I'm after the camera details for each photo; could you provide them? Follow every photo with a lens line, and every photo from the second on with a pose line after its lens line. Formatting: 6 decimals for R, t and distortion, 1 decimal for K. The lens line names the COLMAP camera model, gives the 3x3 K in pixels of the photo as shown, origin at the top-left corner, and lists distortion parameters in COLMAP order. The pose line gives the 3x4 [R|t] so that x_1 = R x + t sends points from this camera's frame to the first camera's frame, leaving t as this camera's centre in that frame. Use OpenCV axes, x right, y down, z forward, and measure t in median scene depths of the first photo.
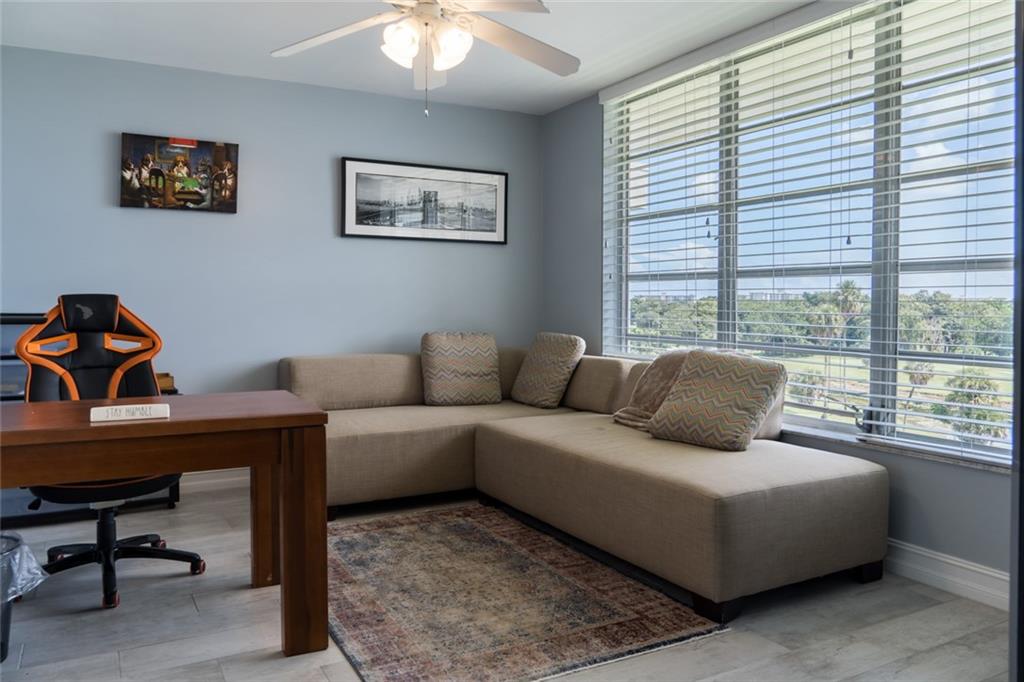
lens RADIAL K [[790.7, 0, 514.2], [0, 790.7, 342.2], [0, 0, 1]] dist [-0.023748, 0.002451]
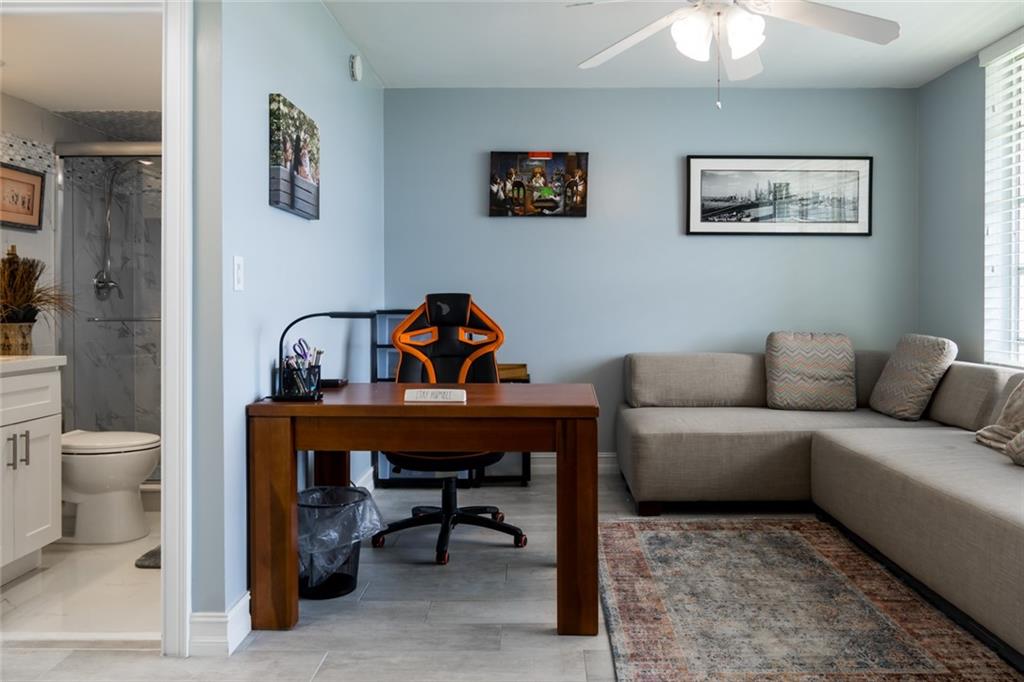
lens RADIAL K [[790.7, 0, 515.2], [0, 790.7, 332.8], [0, 0, 1]] dist [-0.023748, 0.002451]
pose [[0.868876, 0.018284, -0.494693, 0.127885], [-0.022930, 0.999732, -0.003324, -0.000963], [0.494499, 0.014232, 0.869062, 0.031476]]
